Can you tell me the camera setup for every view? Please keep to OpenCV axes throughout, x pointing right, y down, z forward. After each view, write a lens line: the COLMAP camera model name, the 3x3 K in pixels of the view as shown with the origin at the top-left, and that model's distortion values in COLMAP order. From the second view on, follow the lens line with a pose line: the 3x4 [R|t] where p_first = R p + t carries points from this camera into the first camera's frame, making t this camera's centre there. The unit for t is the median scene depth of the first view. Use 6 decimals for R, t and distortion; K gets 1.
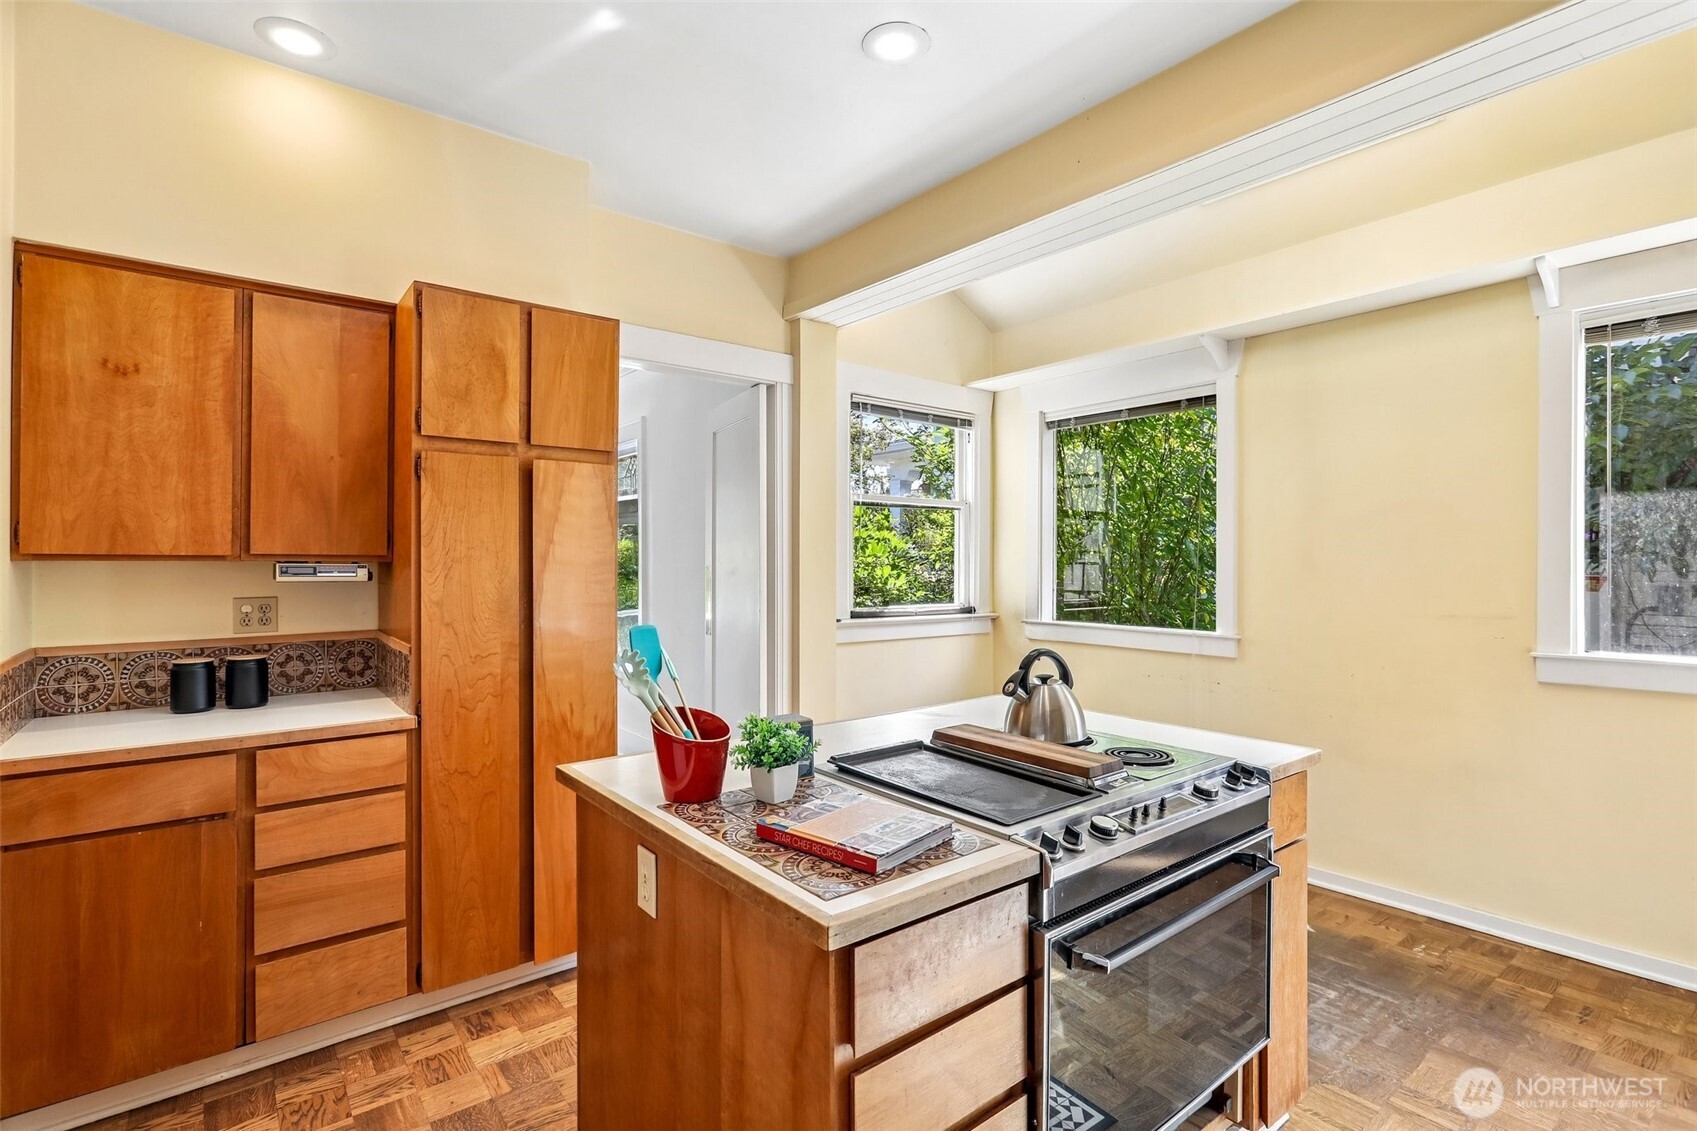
lens RADIAL K [[809.1, 0, 840.9], [0, 809.1, 564.8], [0, 0, 1]] dist [-0.002495, 0.001780]
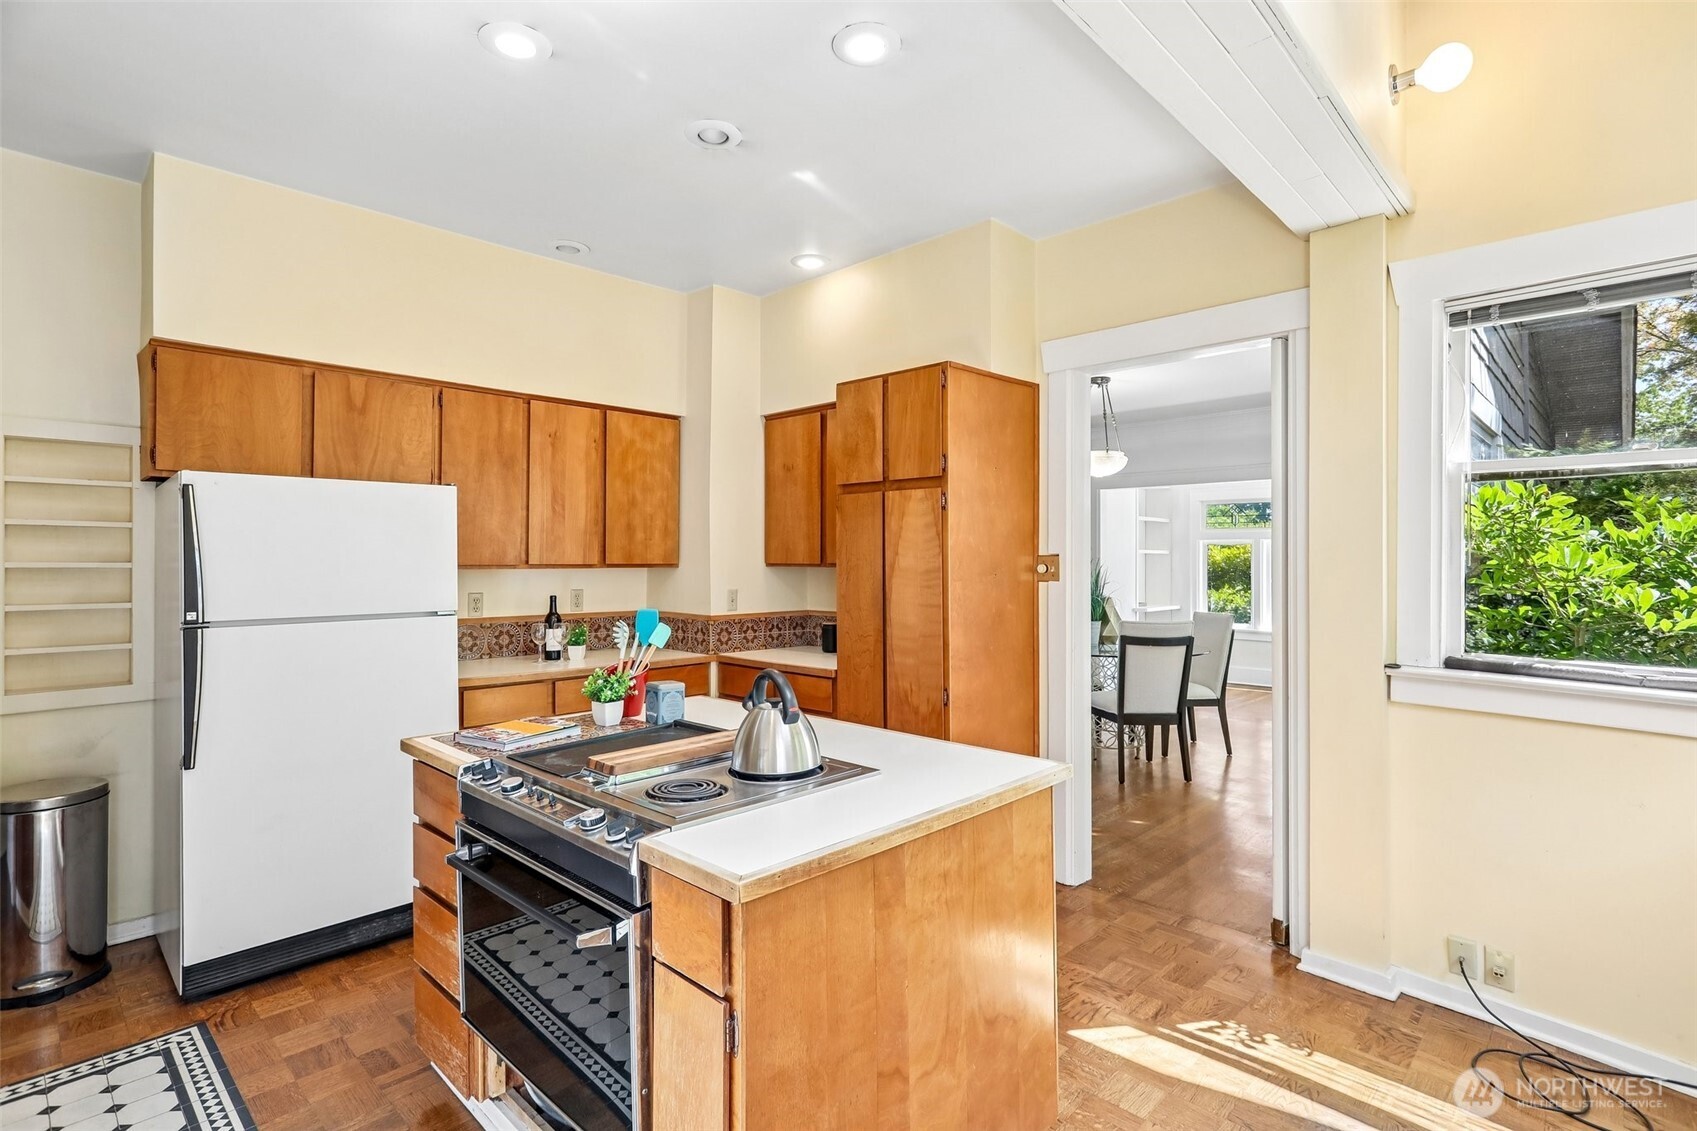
lens RADIAL K [[809.1, 0, 849.8], [0, 809.1, 557.5], [0, 0, 1]] dist [-0.002495, 0.001780]
pose [[0.144891, -0.006257, -0.989428, 0.934199], [-0.009244, 0.999928, -0.007677, -0.012577], [0.989405, 0.010259, 0.144822, 0.768583]]
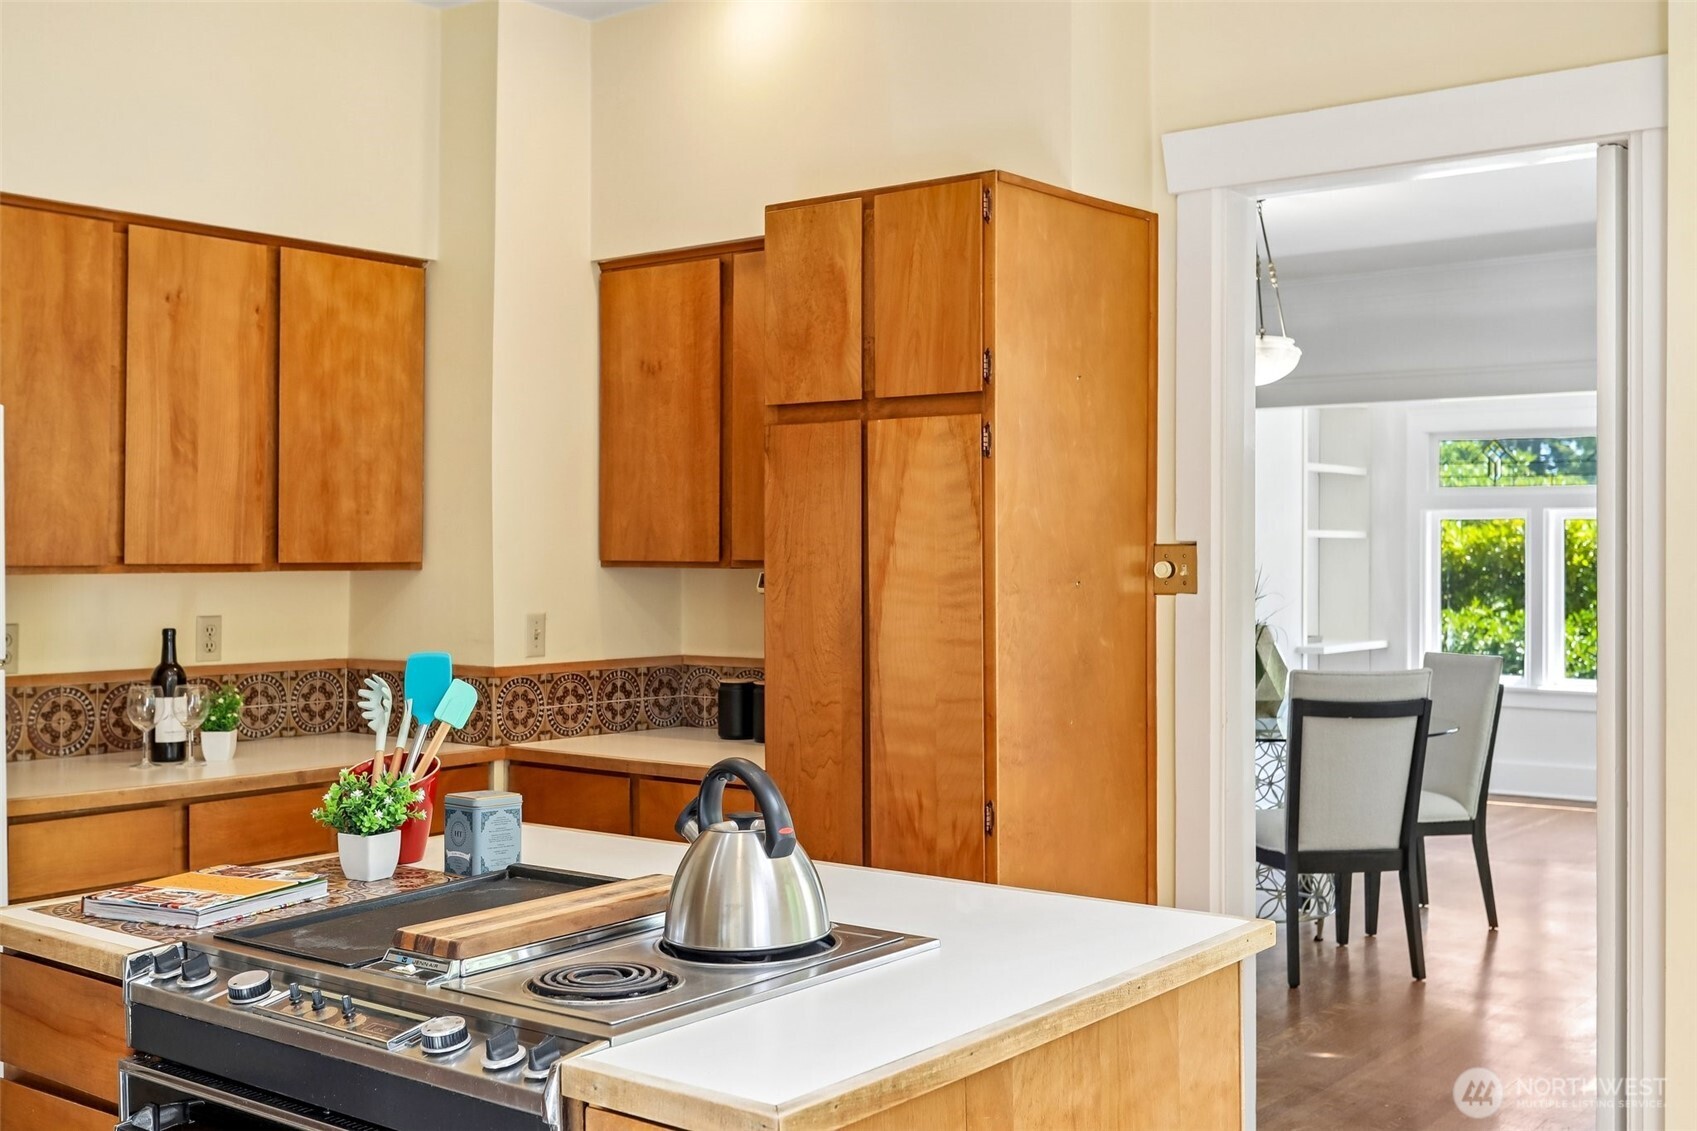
lens RADIAL K [[1726.8, 0, 856.3], [0, 1726.8, 562.7], [0, 0, 1]] dist [0.015779, 0.000000]
pose [[0.245706, 0.003846, -0.969337, 1.037213], [-0.006601, 0.999976, 0.002294, -0.015295], [0.969322, 0.005835, 0.245726, 0.649938]]
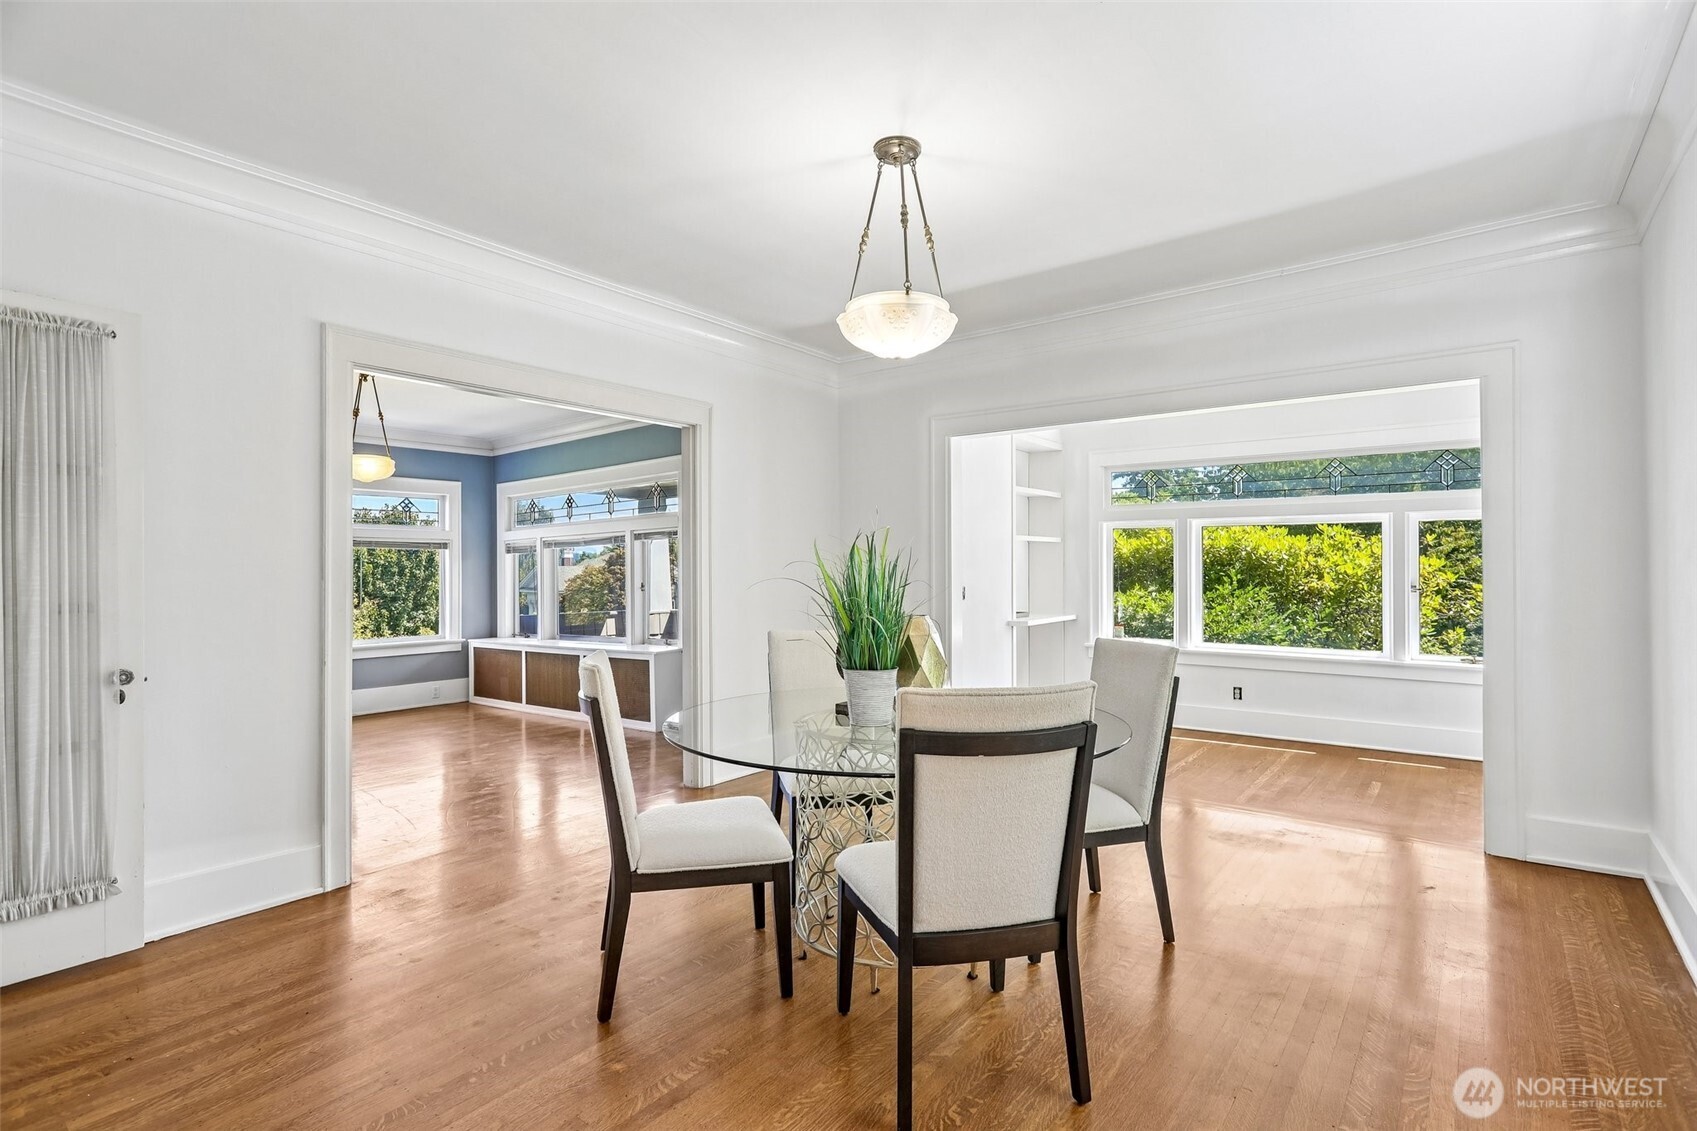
lens RADIAL K [[809.1, 0, 846.5], [0, 809.1, 575.5], [0, 0, 1]] dist [-0.002495, 0.001780]
pose [[0.250574, 0.007943, -0.968065, -0.160788], [0.003156, 0.999954, 0.009022, 0.011873], [0.968092, -0.005316, 0.250537, 1.432489]]
